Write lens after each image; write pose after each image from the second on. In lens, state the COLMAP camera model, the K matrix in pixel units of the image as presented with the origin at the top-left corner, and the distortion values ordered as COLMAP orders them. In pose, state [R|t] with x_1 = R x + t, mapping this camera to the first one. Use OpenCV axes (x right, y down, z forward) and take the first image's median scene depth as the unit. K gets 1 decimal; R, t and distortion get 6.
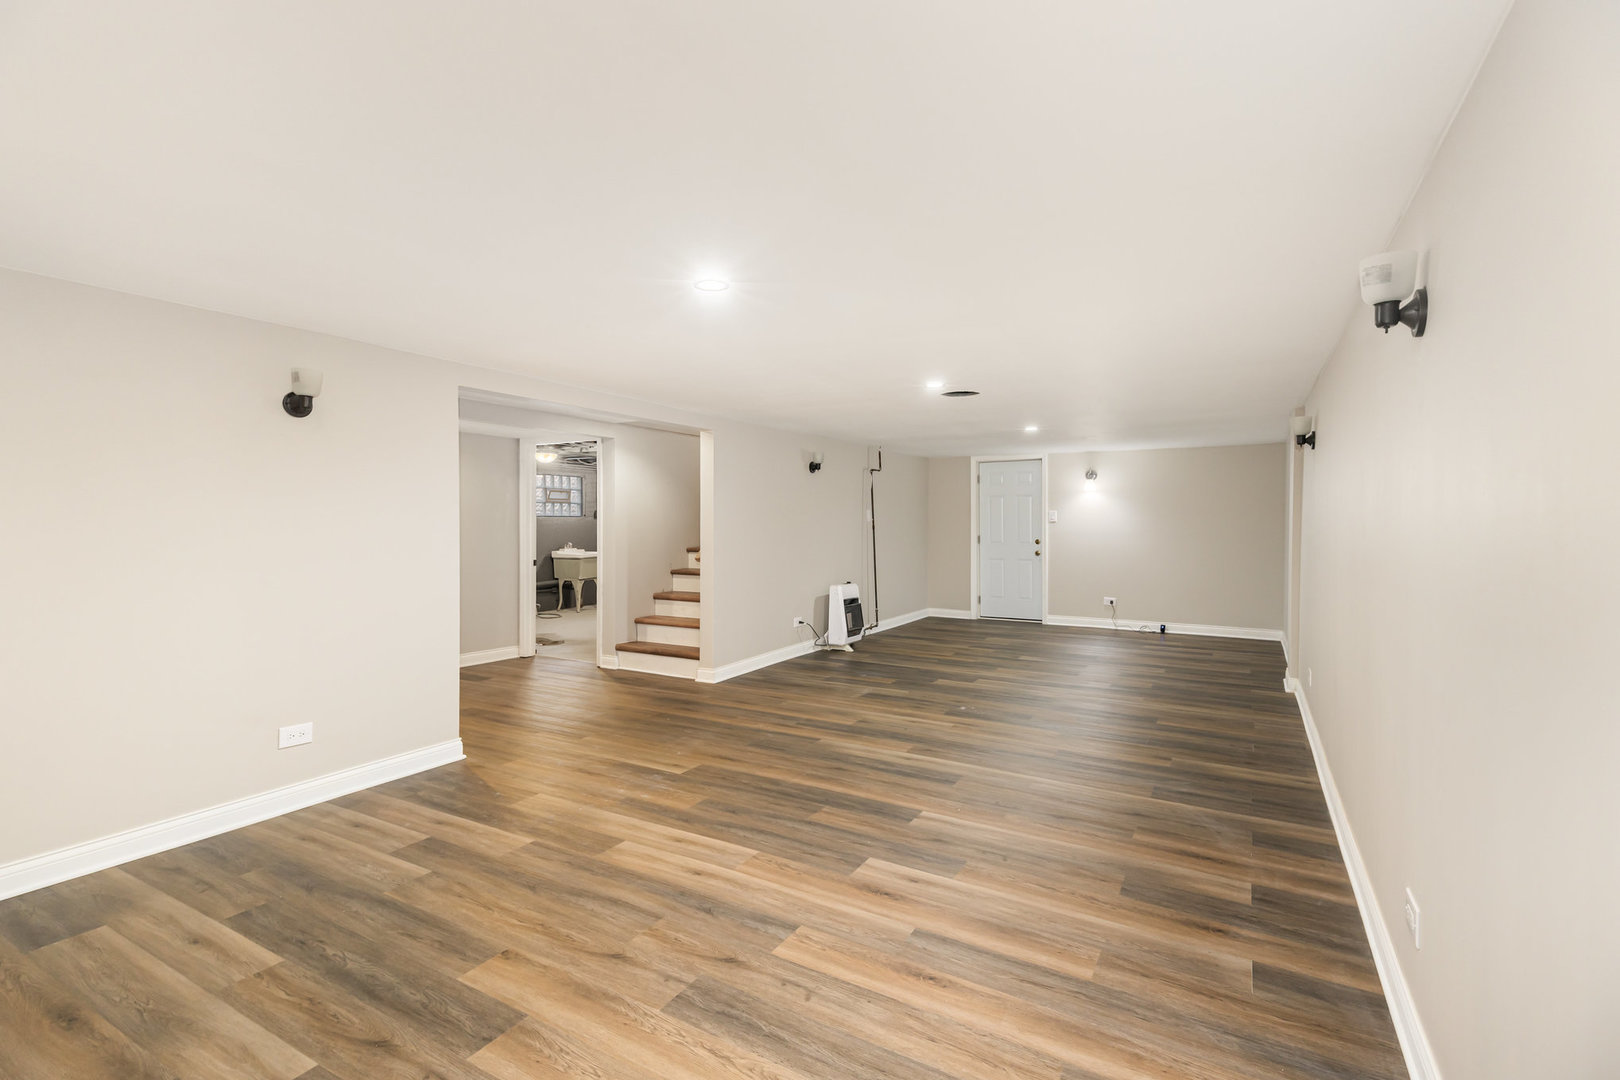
lens RADIAL K [[744.5, 0, 814.5], [0, 744.5, 532.4], [0, 0, 1]] dist [0.022285, -0.000396]
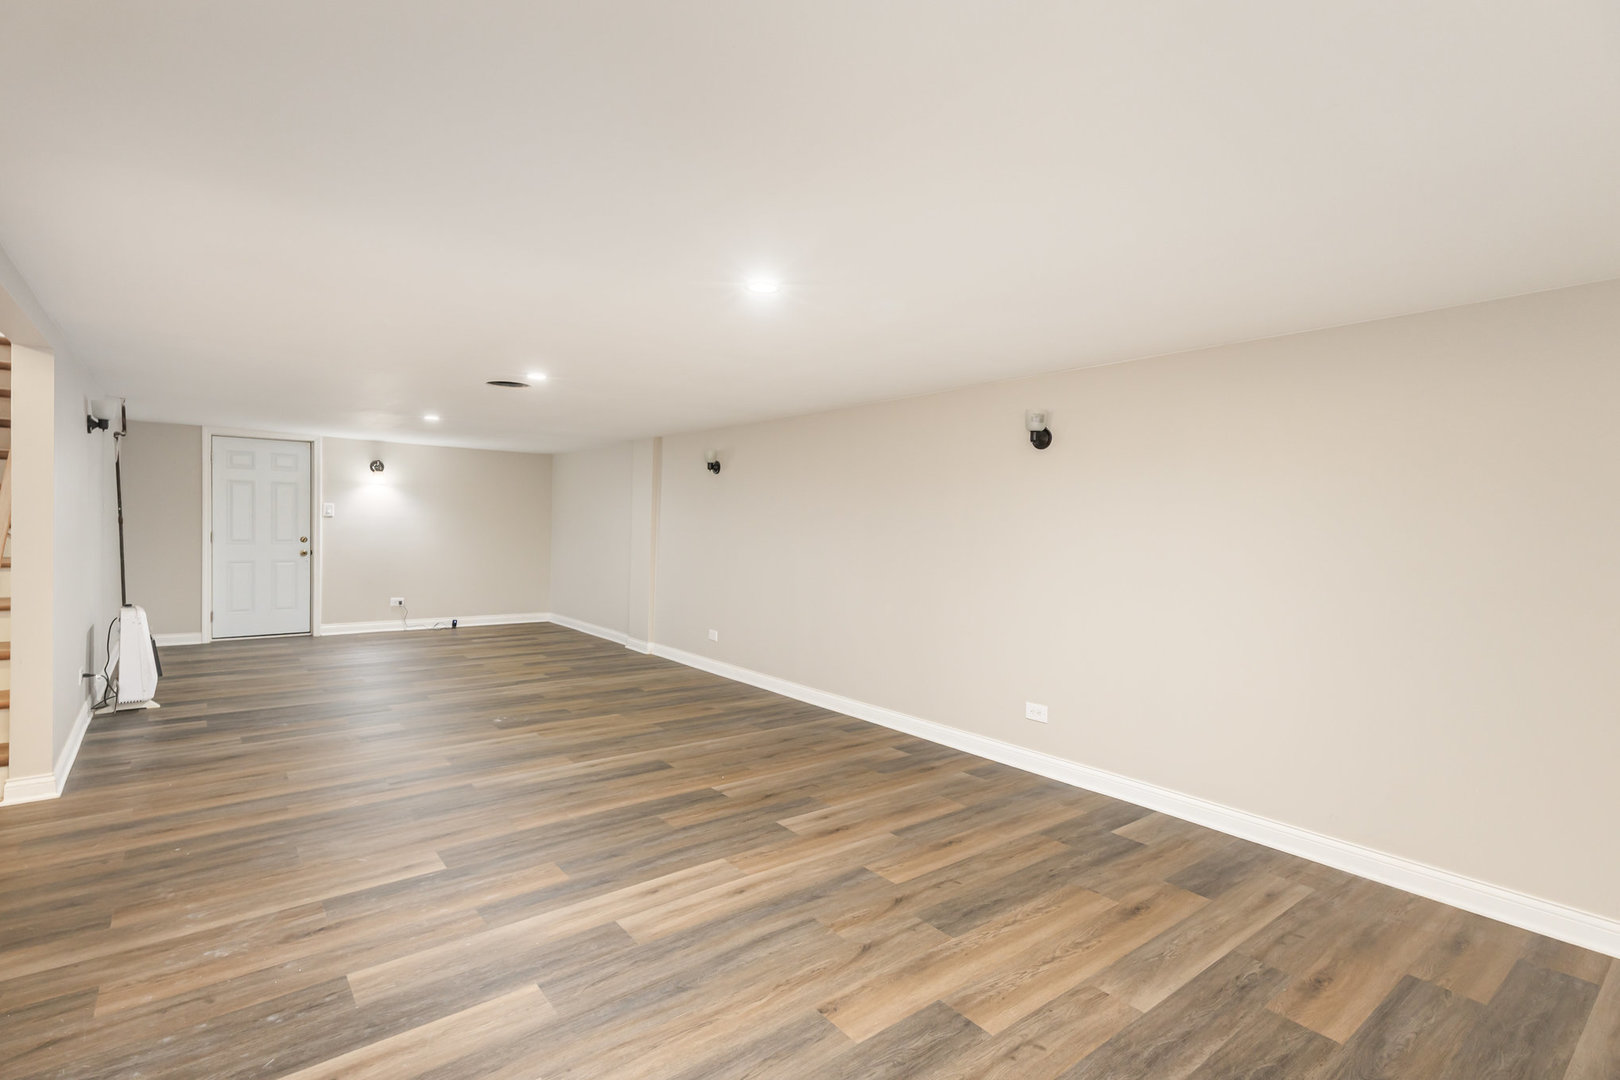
lens RADIAL K [[744.5, 0, 814.5], [0, 744.5, 532.4], [0, 0, 1]] dist [0.022285, -0.000396]
pose [[0.367610, -0.001075, 0.929979, -0.893366], [-0.008179, 0.999957, 0.004390, -0.012801], [-0.929944, -0.009220, 0.367586, 0.488655]]
